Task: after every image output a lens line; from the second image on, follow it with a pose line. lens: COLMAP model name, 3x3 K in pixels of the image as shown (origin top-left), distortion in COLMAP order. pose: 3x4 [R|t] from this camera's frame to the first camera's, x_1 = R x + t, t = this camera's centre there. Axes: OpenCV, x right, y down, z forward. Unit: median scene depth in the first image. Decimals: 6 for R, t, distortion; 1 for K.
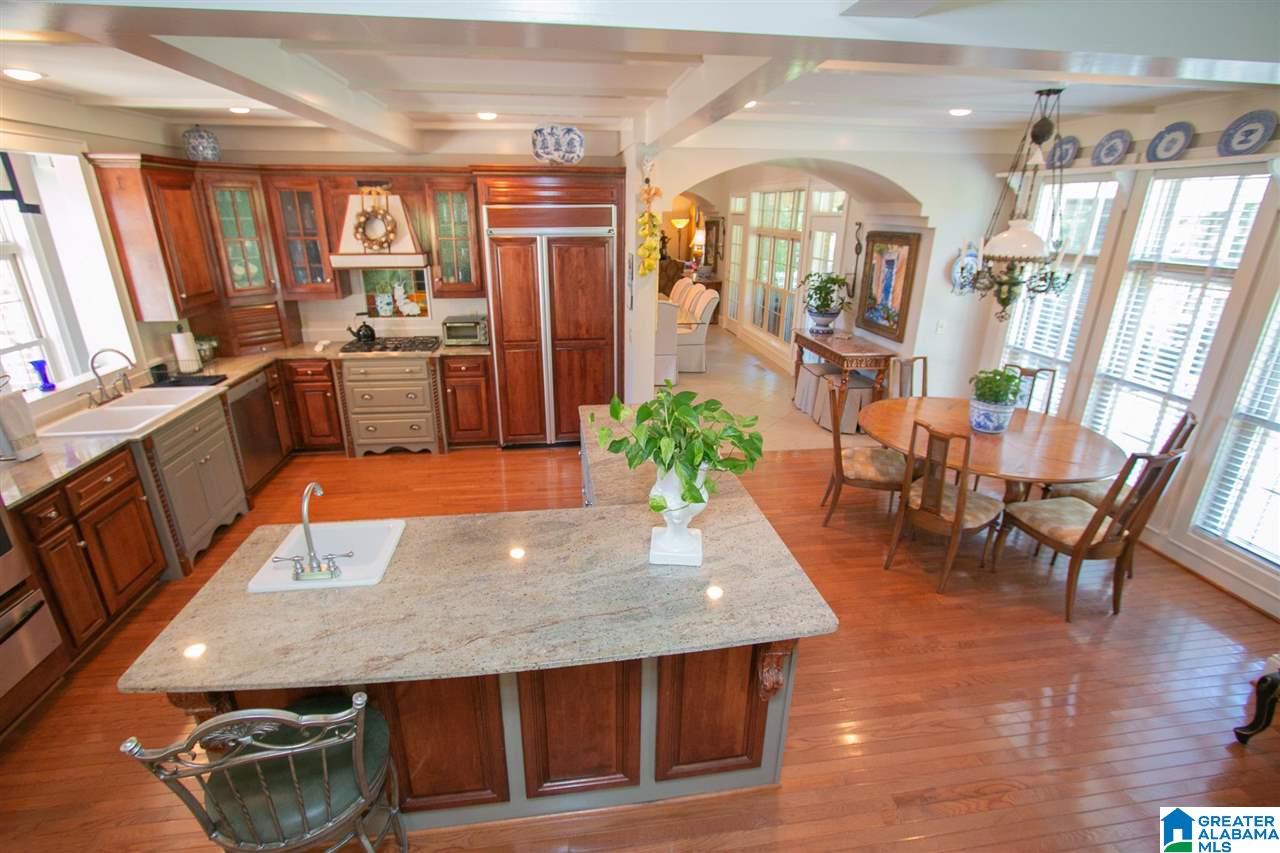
lens RADIAL K [[585.1, 0, 635.4], [0, 585.1, 421.3], [0, 0, 1]] dist [-0.019584, 0.003463]
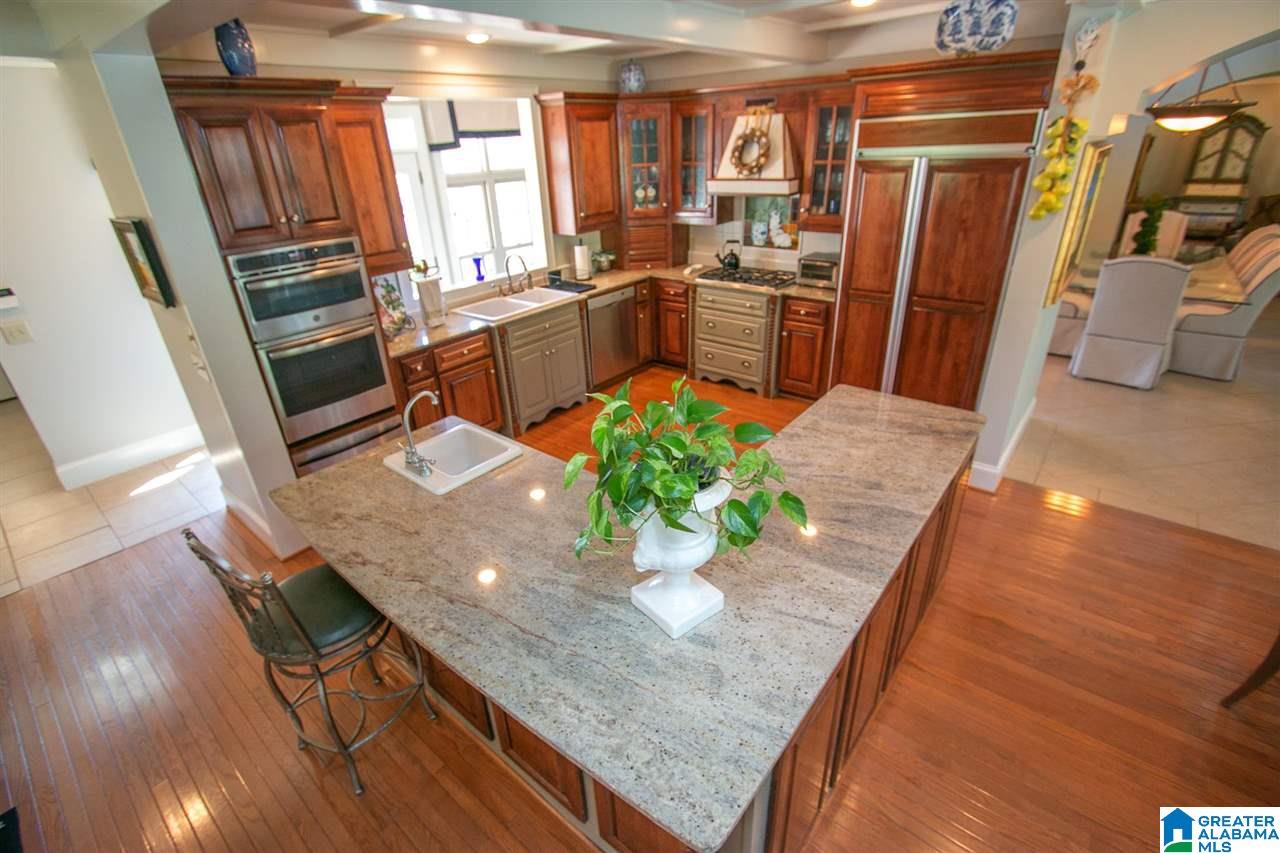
lens RADIAL K [[585.1, 0, 635.4], [0, 585.1, 421.3], [0, 0, 1]] dist [-0.019584, 0.003463]
pose [[0.671958, 0.287751, -0.682401, 0.206927], [-0.204501, 0.957699, 0.202466, -0.062627], [0.711795, 0.003503, 0.702379, 0.194090]]
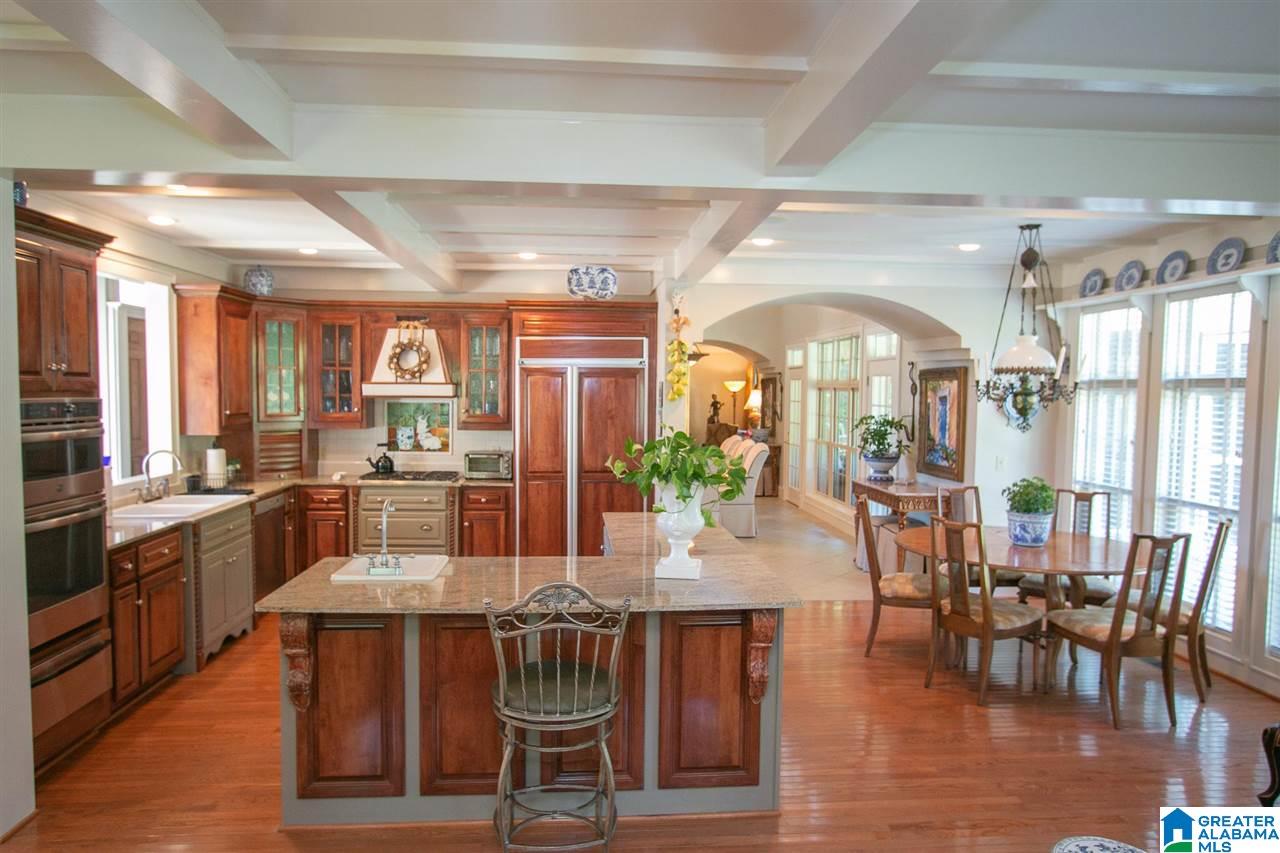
lens RADIAL K [[803.3, 0, 640.0], [0, 803.3, 426.5], [0, 0, 1]] dist [-0.013564, 0.005070]
pose [[0.998140, 0.004396, -0.060804, 0.038324], [-0.022127, 0.955501, -0.294156, 0.181243], [0.056805, 0.294954, 0.953821, -0.271951]]
